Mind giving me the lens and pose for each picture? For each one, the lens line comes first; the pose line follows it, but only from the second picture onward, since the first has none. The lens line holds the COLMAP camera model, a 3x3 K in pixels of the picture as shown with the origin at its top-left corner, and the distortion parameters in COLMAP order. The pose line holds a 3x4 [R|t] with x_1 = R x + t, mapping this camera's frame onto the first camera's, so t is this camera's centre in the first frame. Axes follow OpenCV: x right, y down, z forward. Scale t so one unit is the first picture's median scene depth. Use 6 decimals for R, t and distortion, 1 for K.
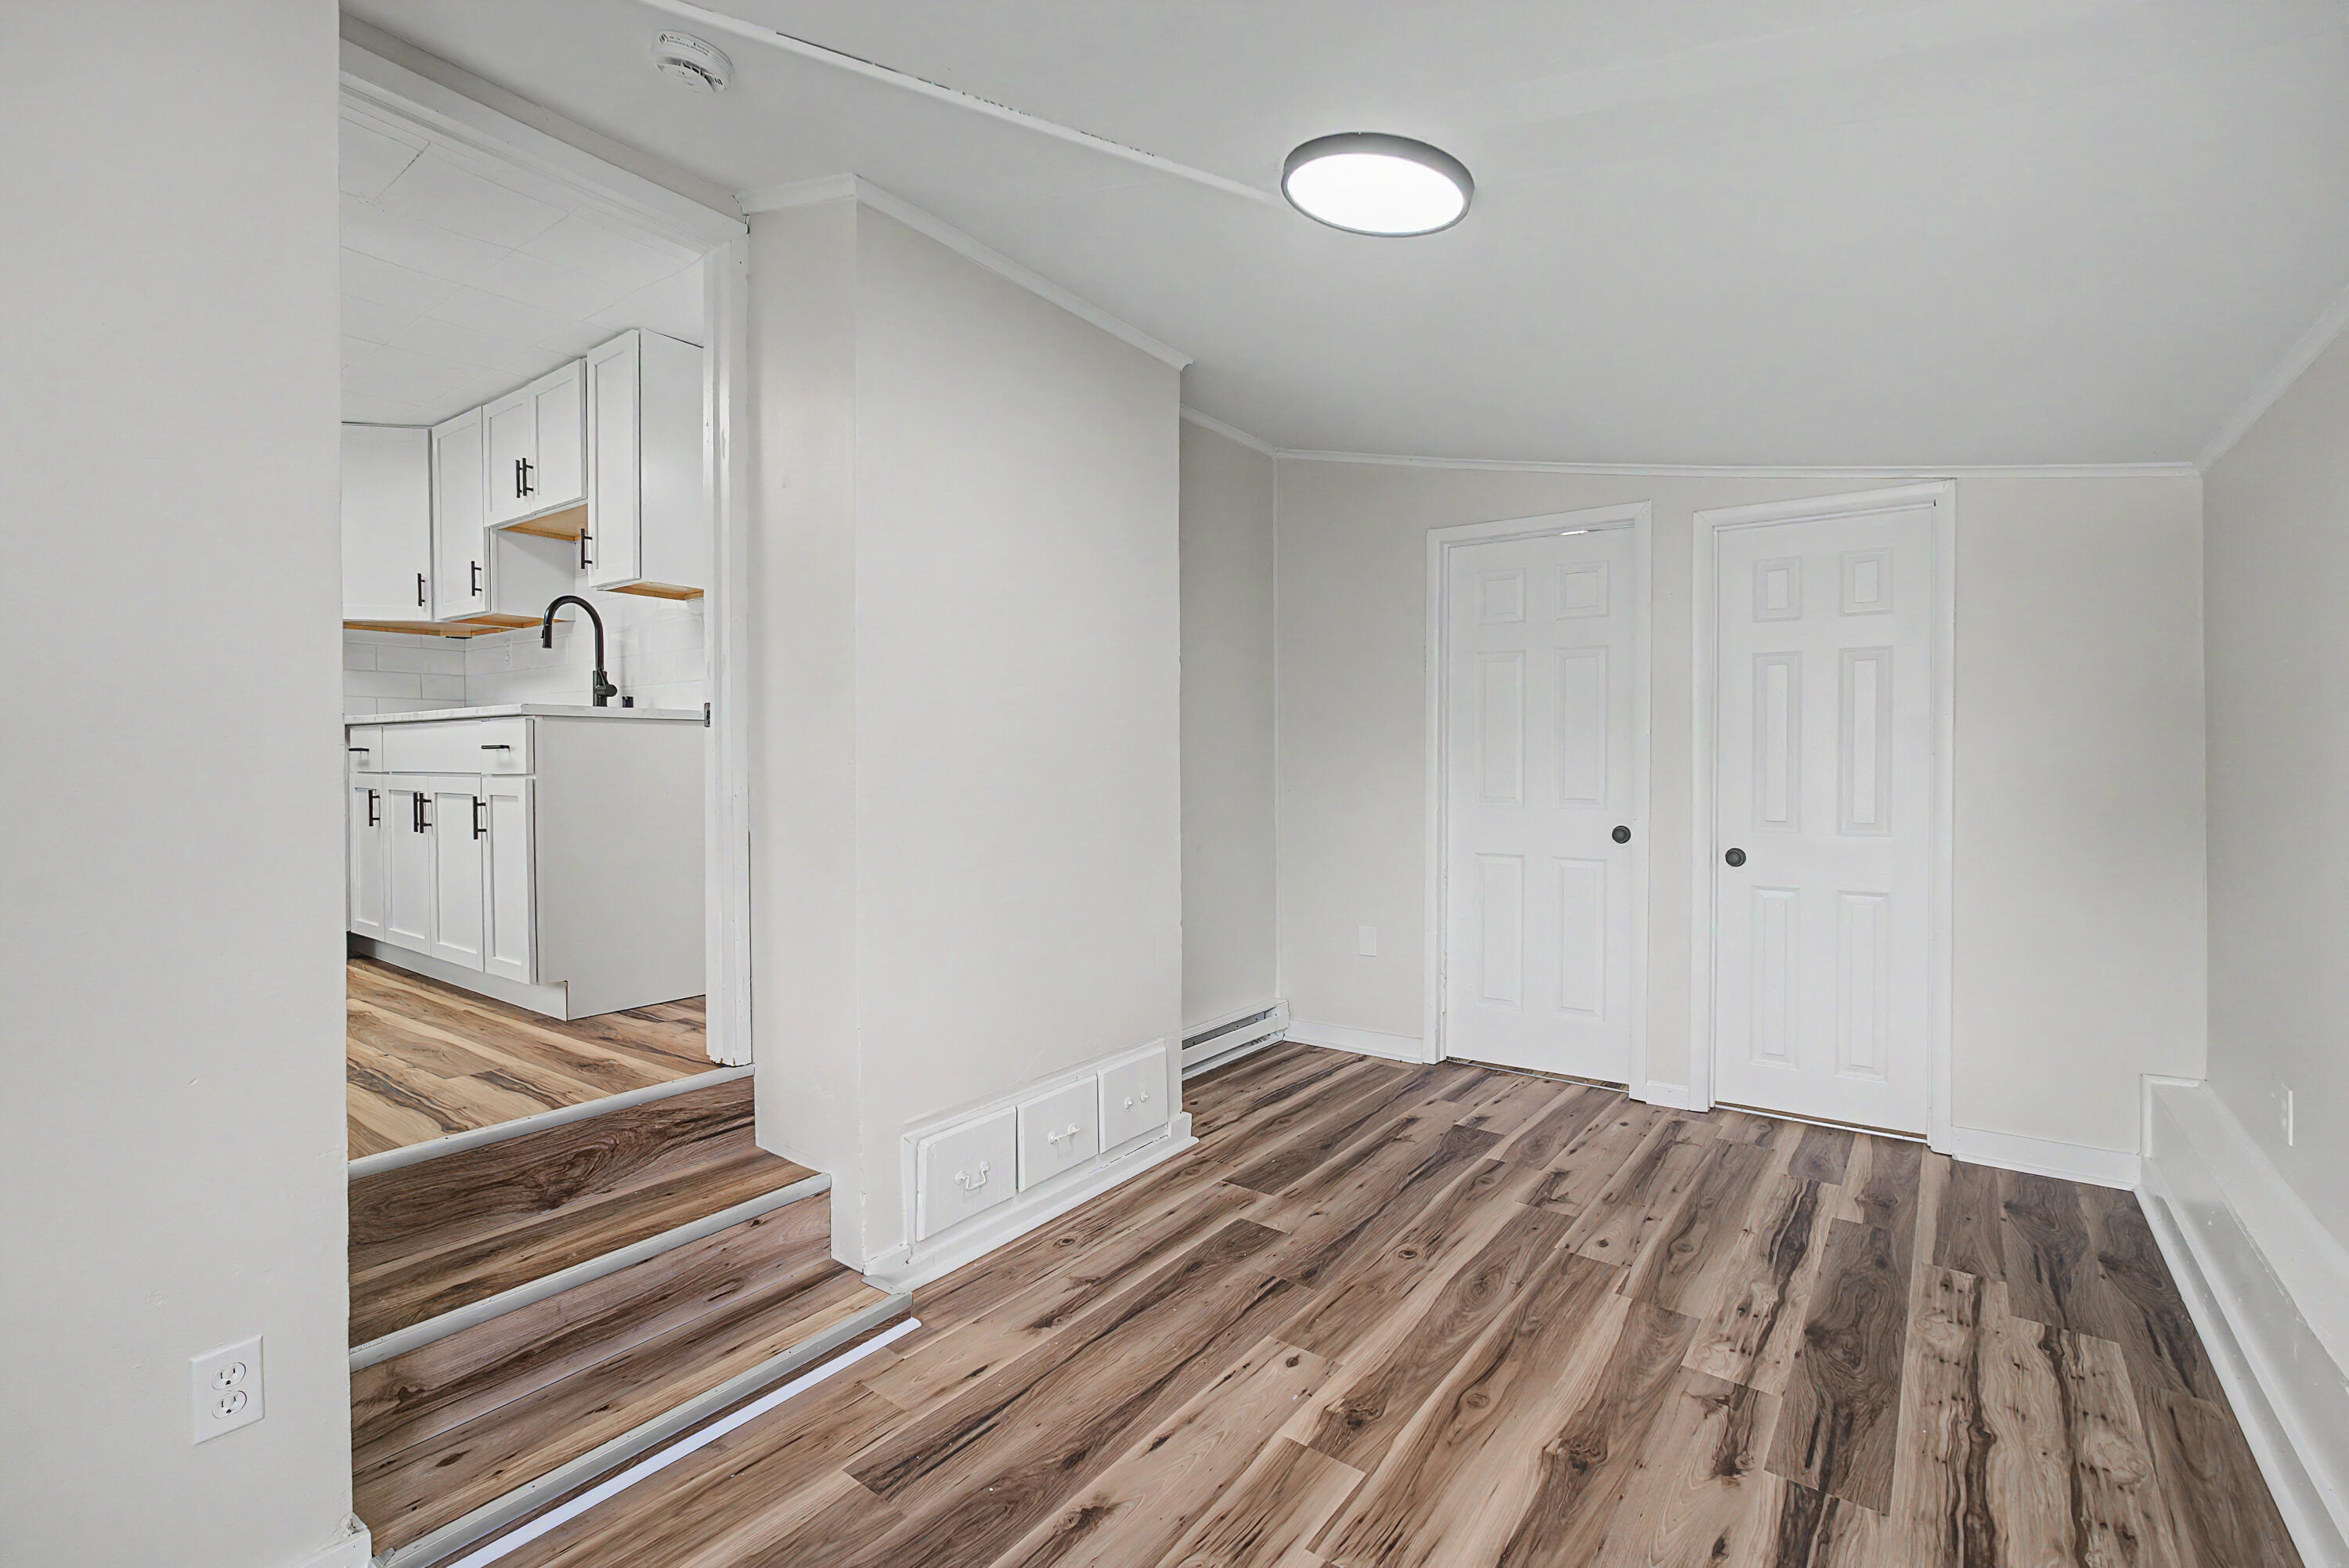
lens RADIAL K [[1035.9, 0, 1169.9], [0, 1035.9, 777.6], [0, 0, 1]] dist [-0.015197, 0.001631]
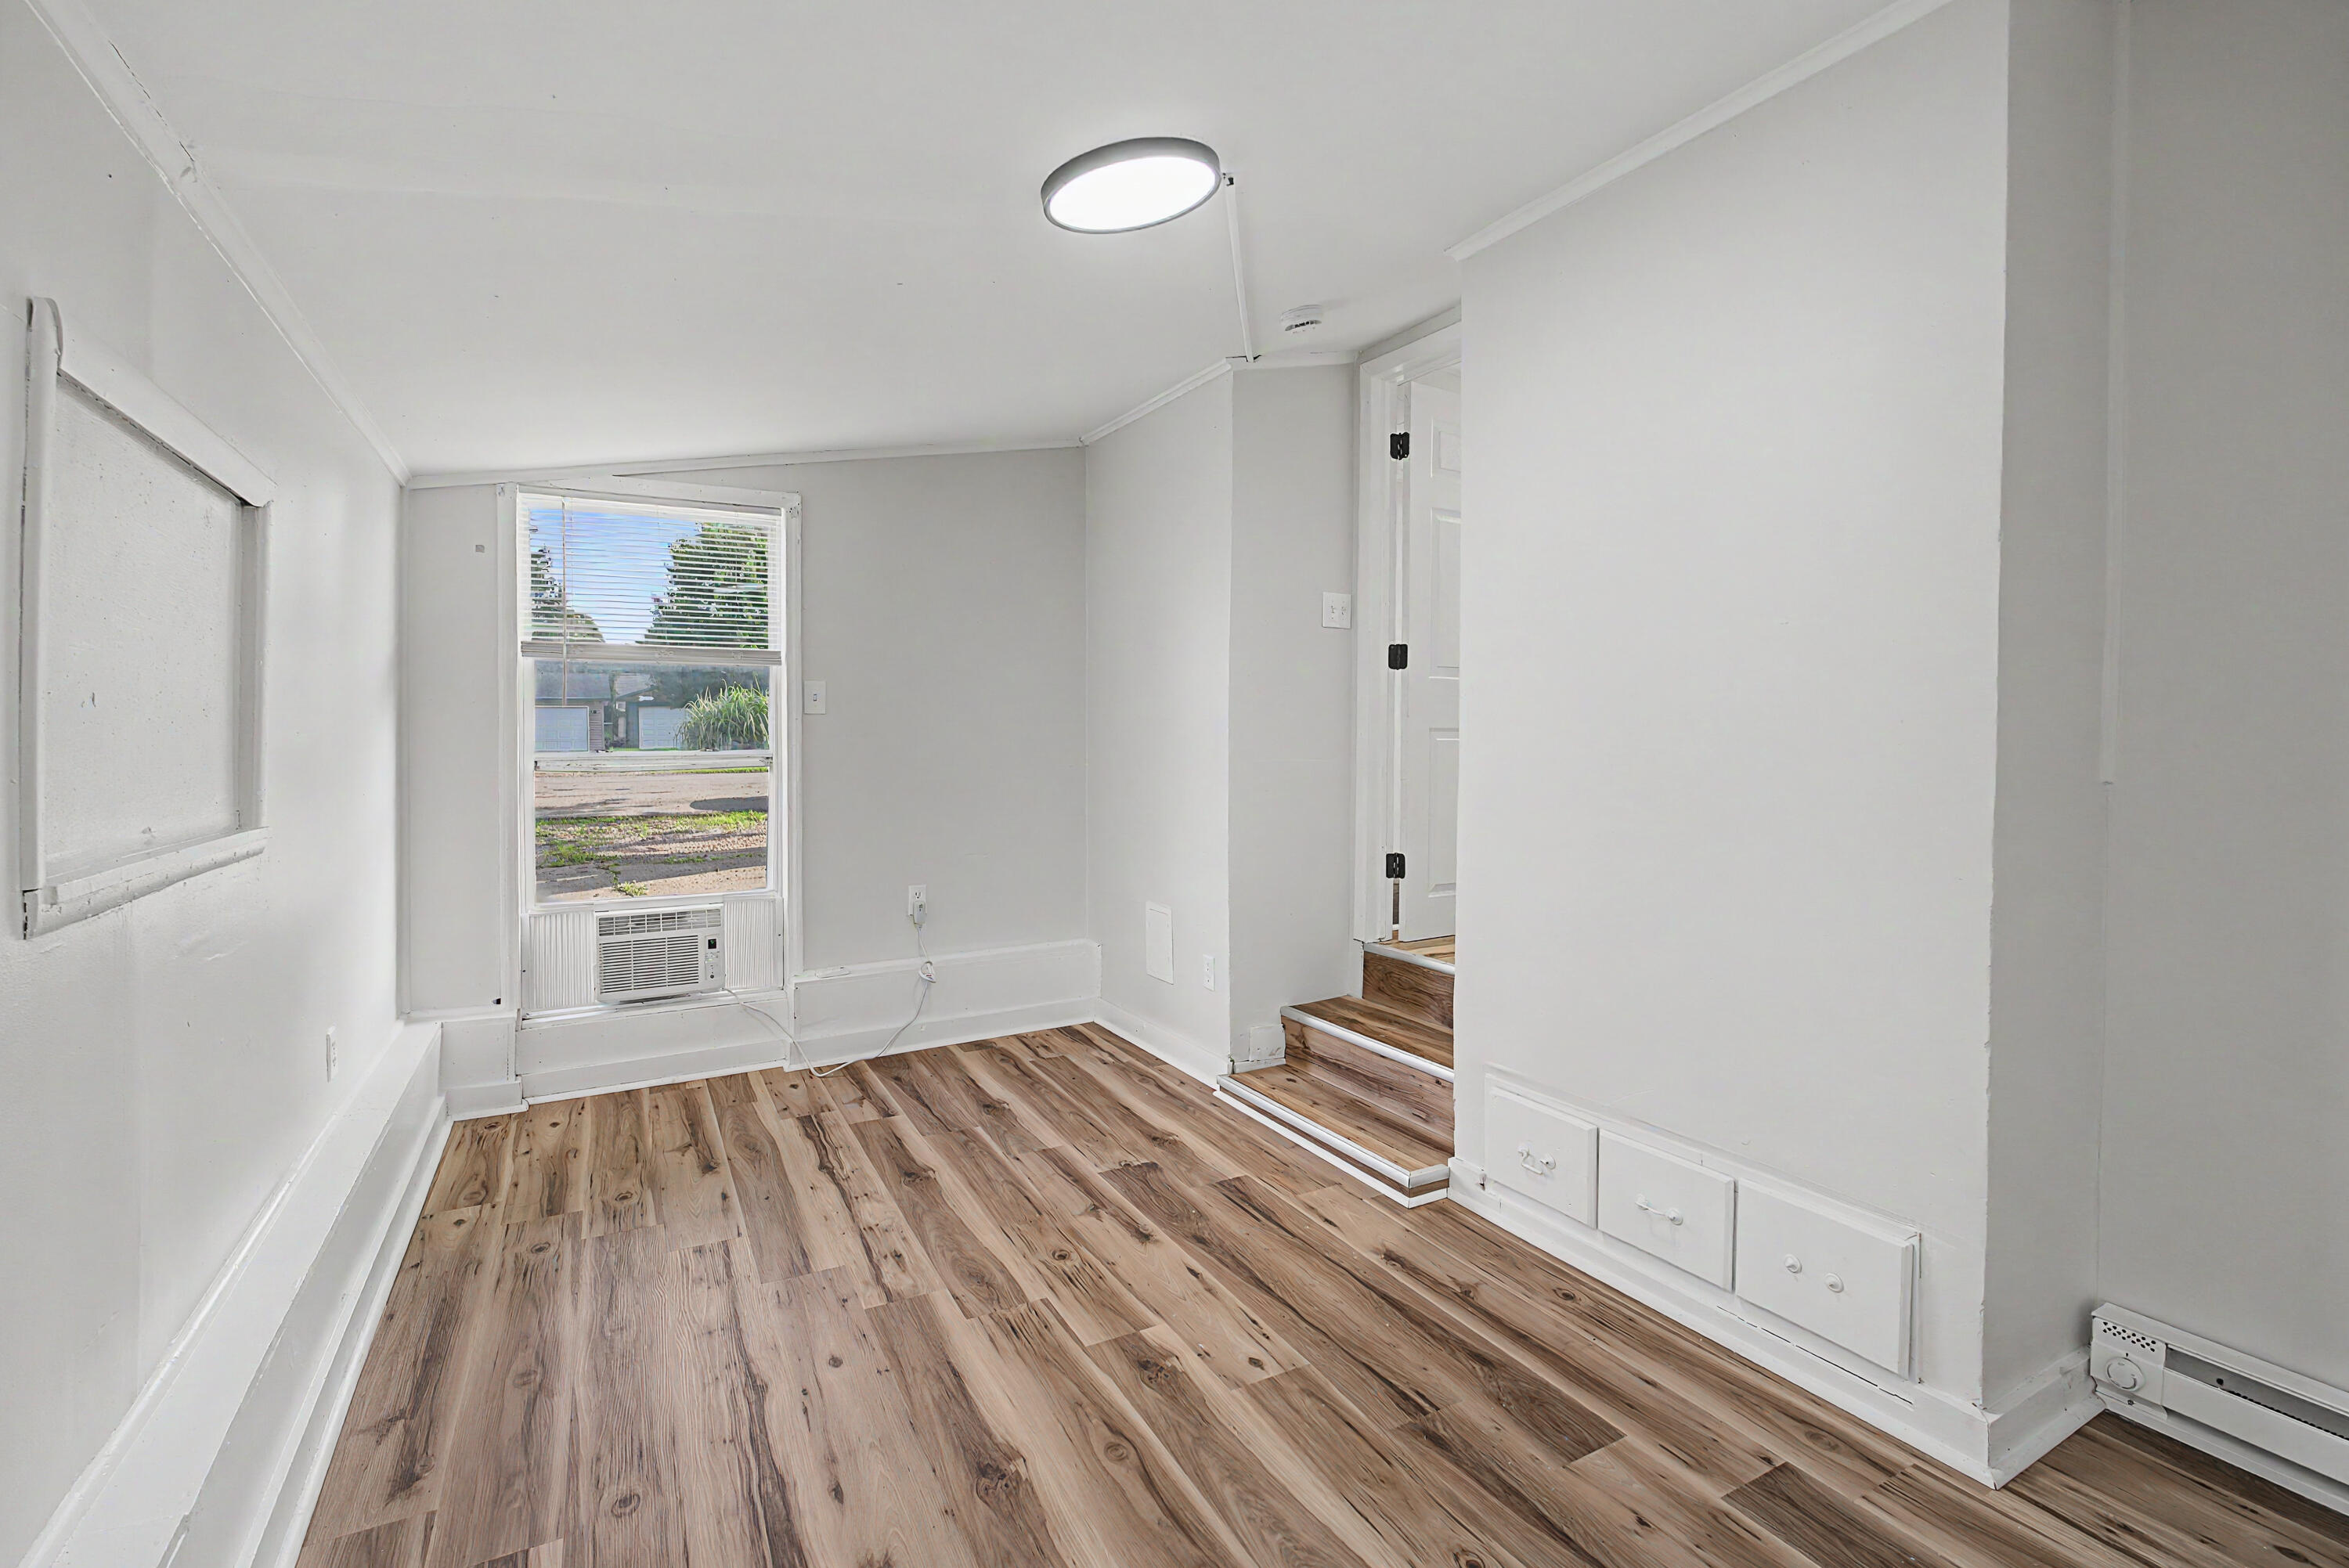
lens RADIAL K [[1044.4, 0, 1172.3], [0, 1044.4, 776.7], [0, 0, 1]] dist [-0.017301, 0.005332]
pose [[-0.411190, 0.039380, -0.910699, 0.819866], [-0.014240, 0.998667, 0.049613, -0.020308], [0.911438, 0.033368, -0.410081, 1.060537]]
